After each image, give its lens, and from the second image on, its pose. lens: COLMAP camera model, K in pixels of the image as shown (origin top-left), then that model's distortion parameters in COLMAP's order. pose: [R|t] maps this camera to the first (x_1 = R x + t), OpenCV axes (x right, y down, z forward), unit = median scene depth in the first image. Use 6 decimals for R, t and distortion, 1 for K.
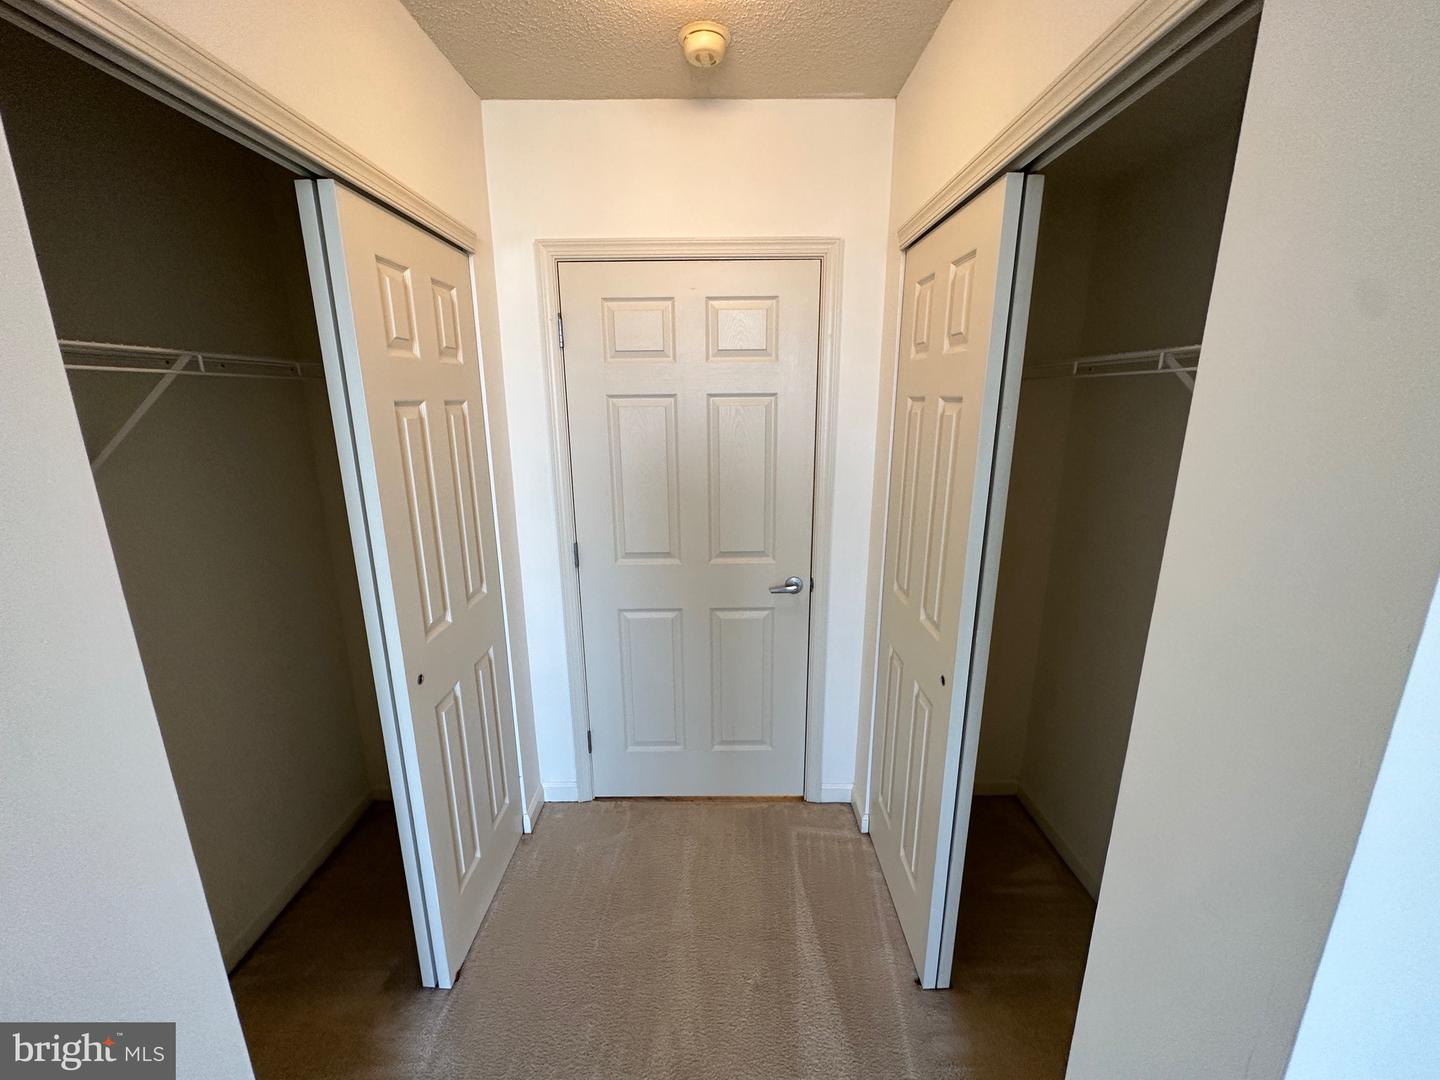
lens RADIAL K [[581.2, 0, 720.0], [0, 581.2, 540.0], [0, 0, 1]] dist [-0.000005, 0.000097]
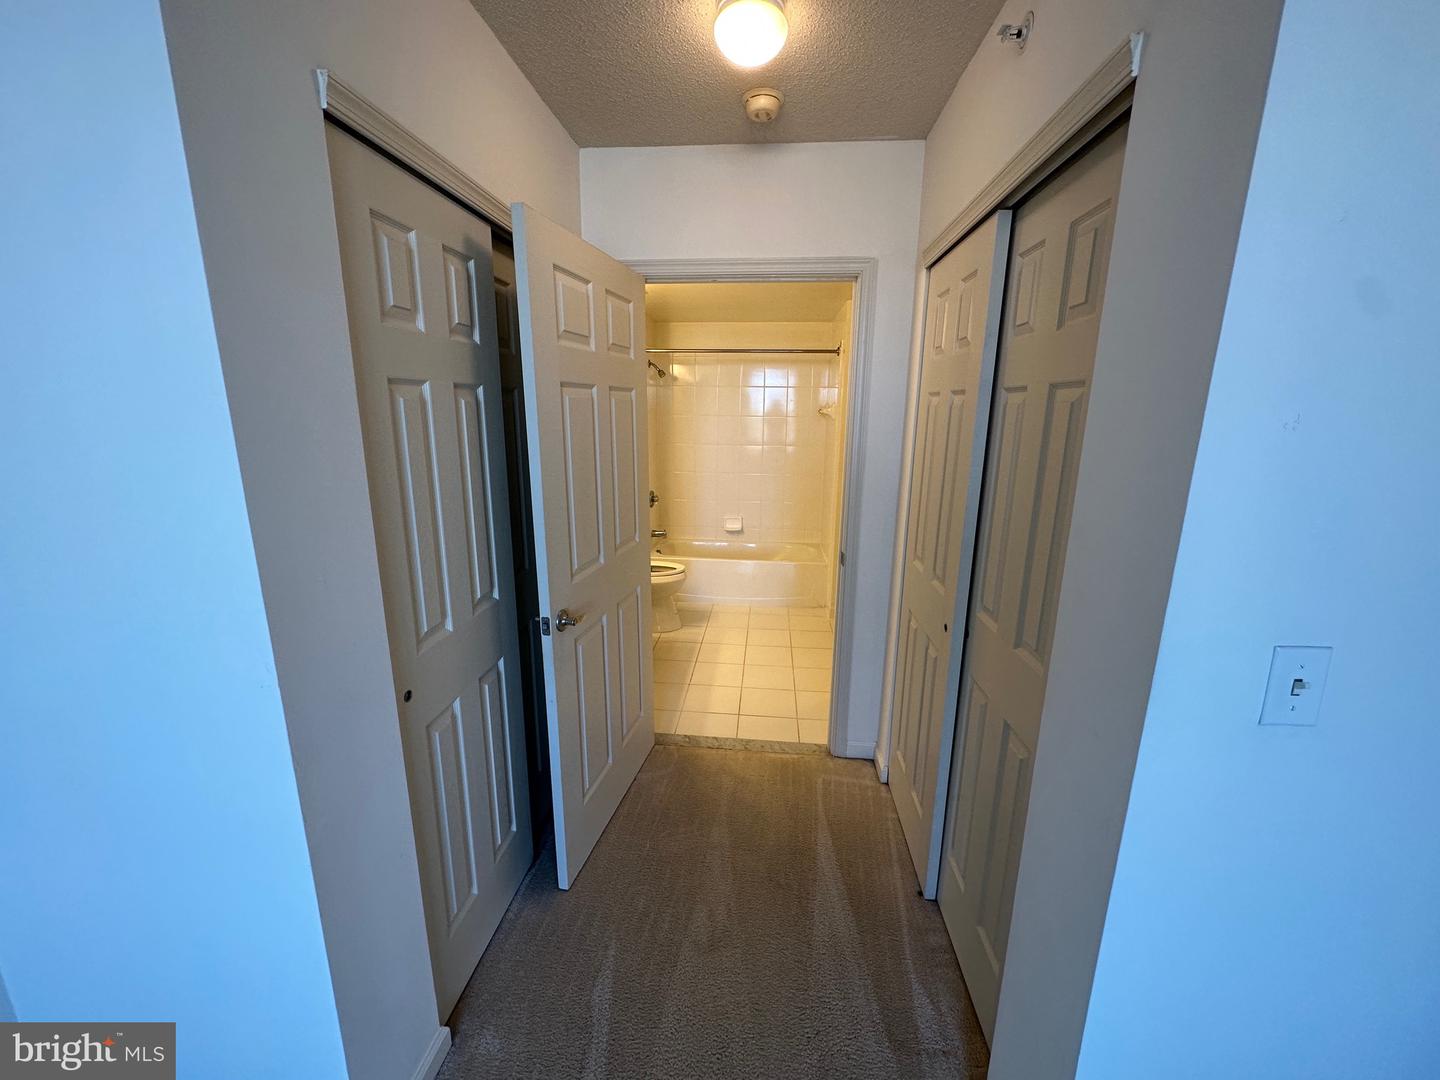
lens RADIAL K [[581.2, 0, 720.0], [0, 581.2, 540.0], [0, 0, 1]] dist [-0.000005, 0.000097]
pose [[0.996294, 0.033036, -0.079417, 0.009920], [-0.034382, 0.999286, -0.015633, 0.083503], [0.078844, 0.018306, 0.996719, -0.195740]]
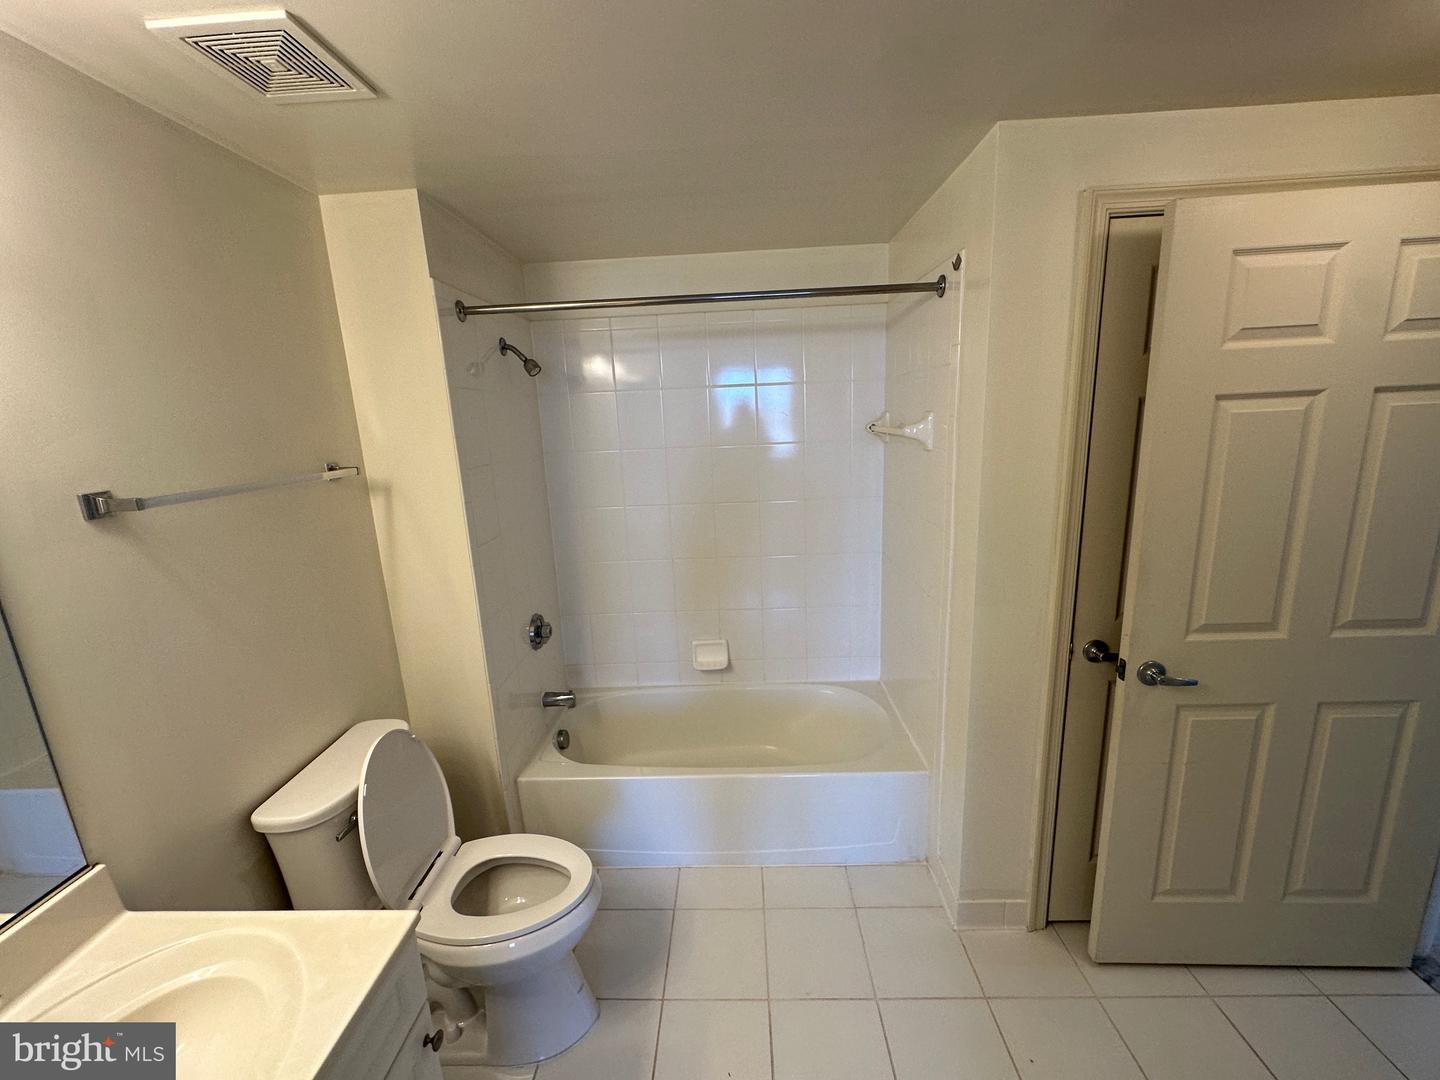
lens RADIAL K [[572.6, 0, 720.0], [0, 572.6, 540.0], [0, 0, 1]] dist [-0.001117, -0.000136]
pose [[0.998508, -0.034368, -0.042437, -0.063970], [0.033860, 0.999347, -0.012633, -0.323617], [0.042843, 0.011177, 0.999019, 1.252510]]
